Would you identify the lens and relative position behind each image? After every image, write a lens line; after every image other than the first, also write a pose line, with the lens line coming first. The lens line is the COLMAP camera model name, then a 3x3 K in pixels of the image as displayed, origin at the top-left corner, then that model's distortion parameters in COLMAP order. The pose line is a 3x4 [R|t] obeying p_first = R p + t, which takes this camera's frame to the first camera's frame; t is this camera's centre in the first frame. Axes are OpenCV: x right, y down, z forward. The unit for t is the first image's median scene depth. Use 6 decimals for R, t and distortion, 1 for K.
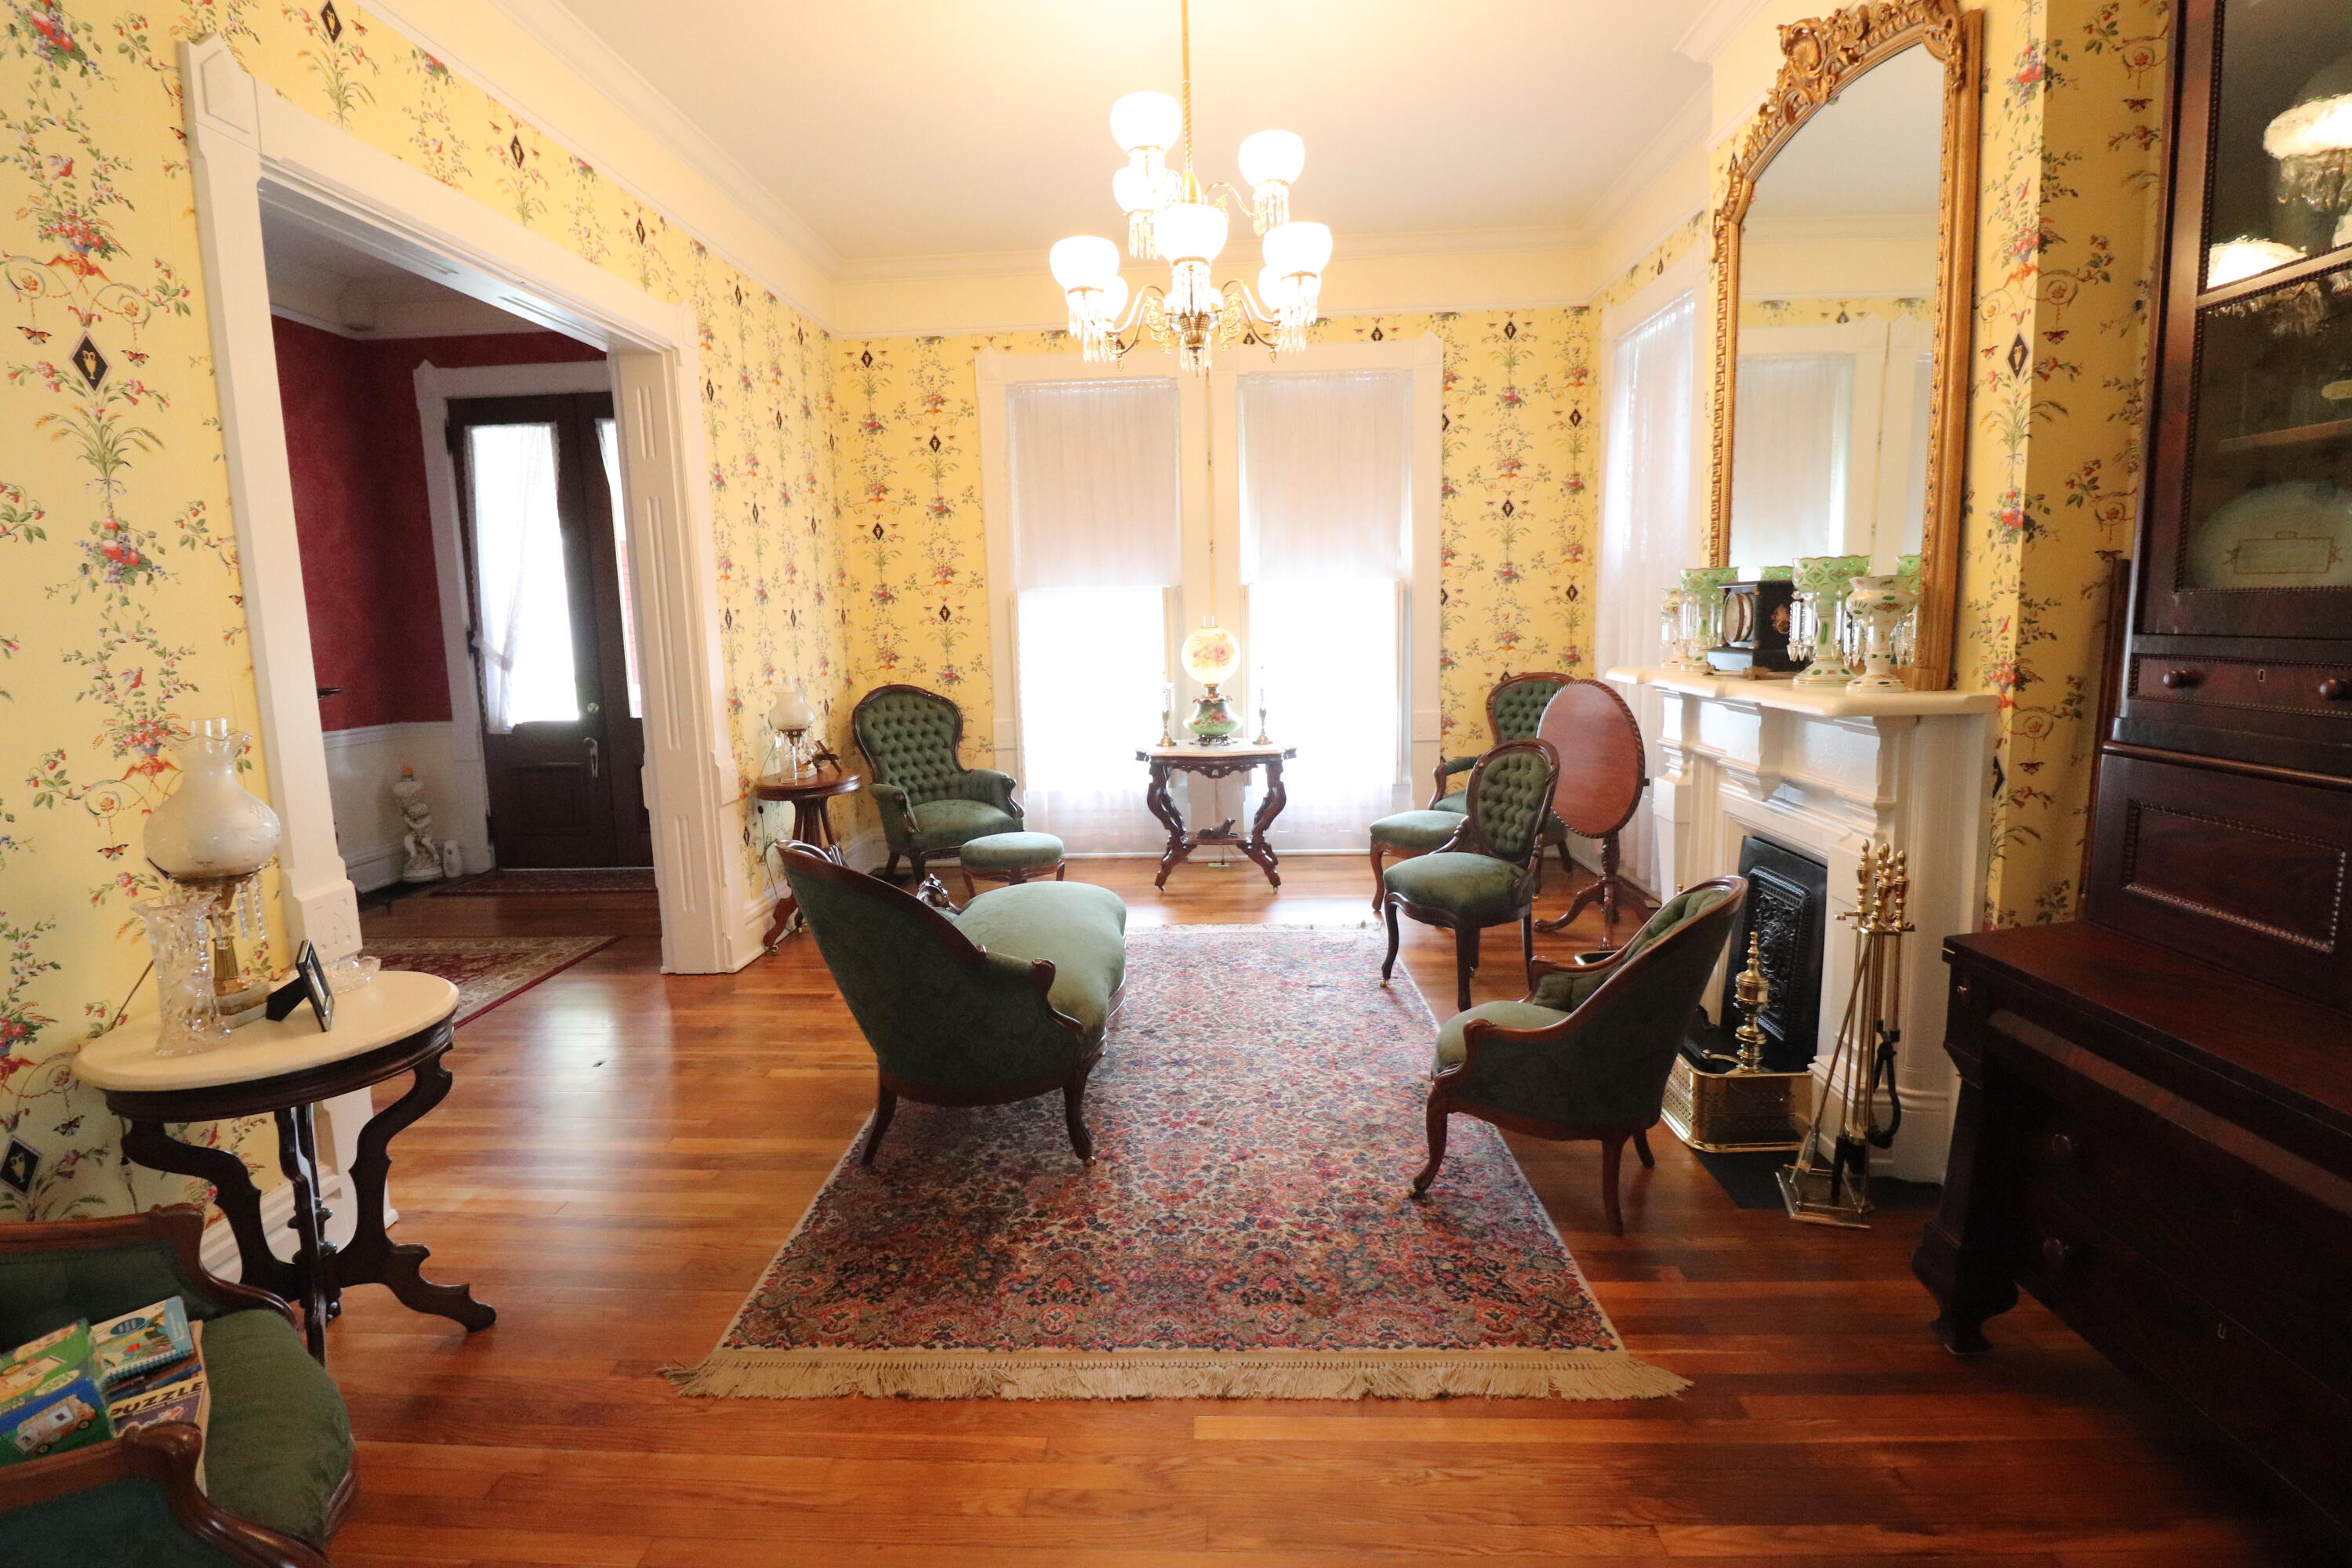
lens RADIAL K [[1089.8, 0, 1168.3], [0, 1089.8, 760.6], [0, 0, 1]] dist [-0.000275, -0.013858]
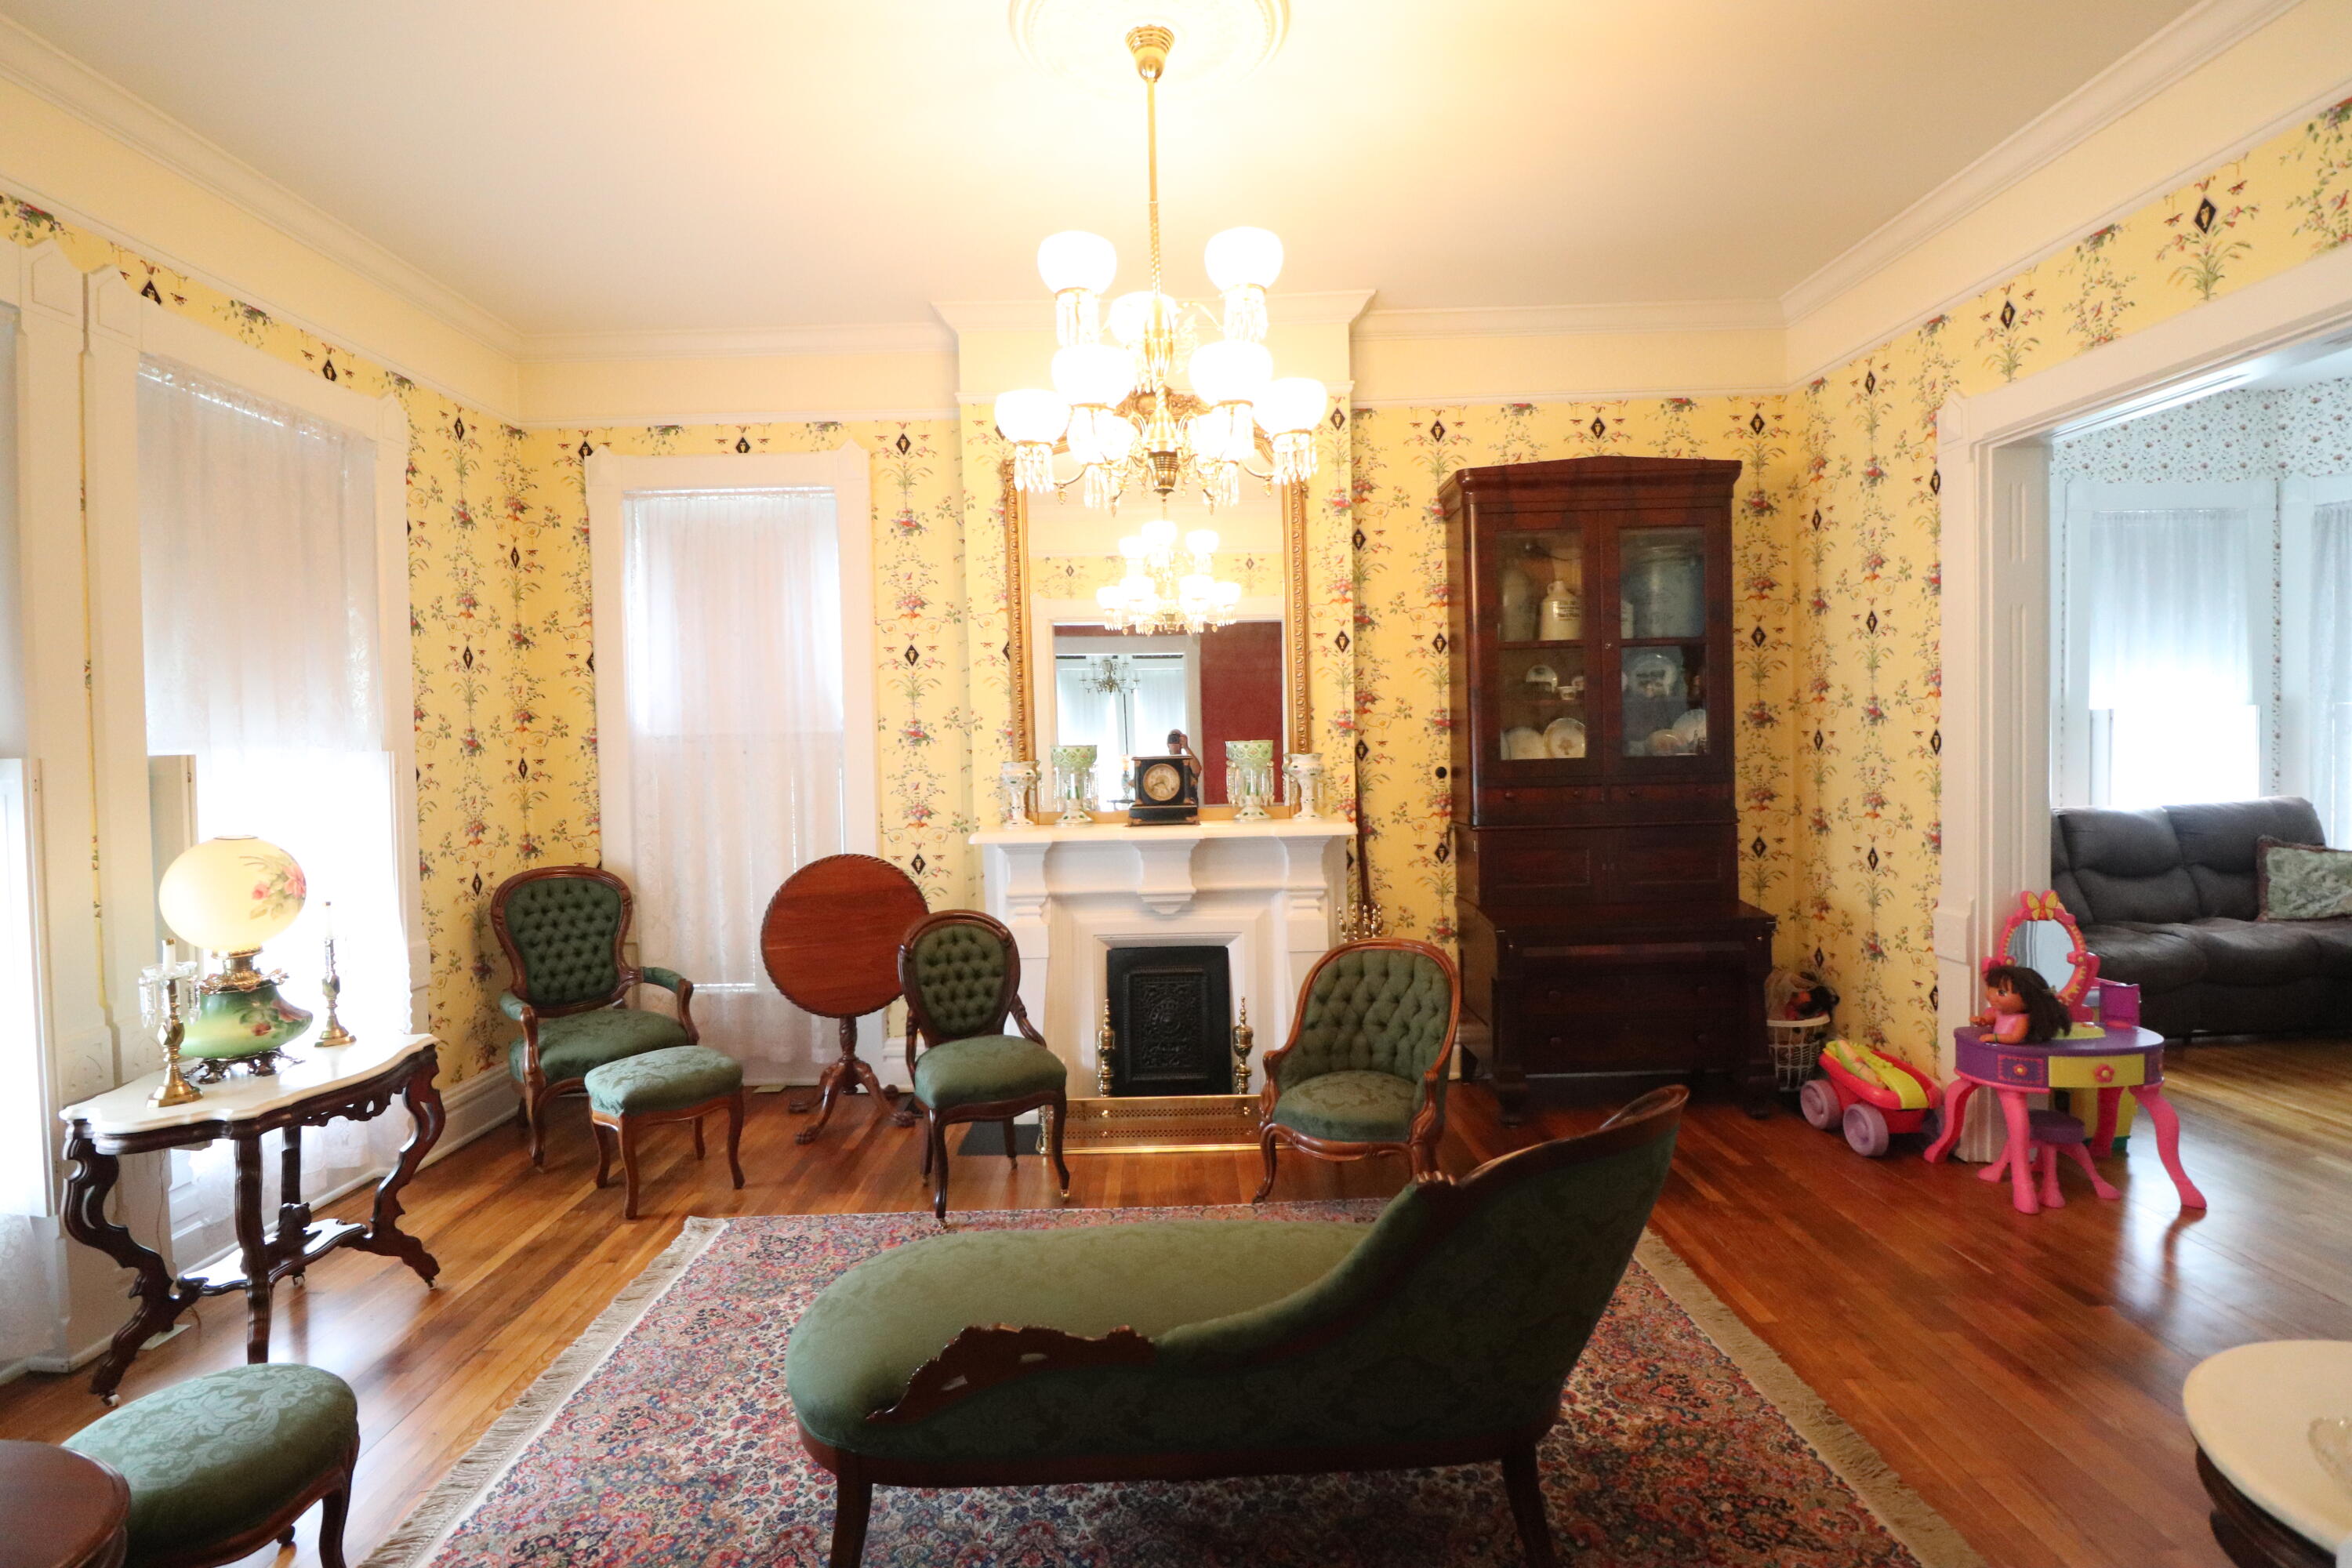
lens RADIAL K [[1089.8, 0, 1168.3], [0, 1089.8, 760.6], [0, 0, 1]] dist [-0.000275, -0.013858]
pose [[-0.045662, 0.006201, 0.998938, -1.086939], [0.158586, 0.987344, 0.001120, -0.203964], [-0.986289, 0.158469, -0.046068, 1.353626]]
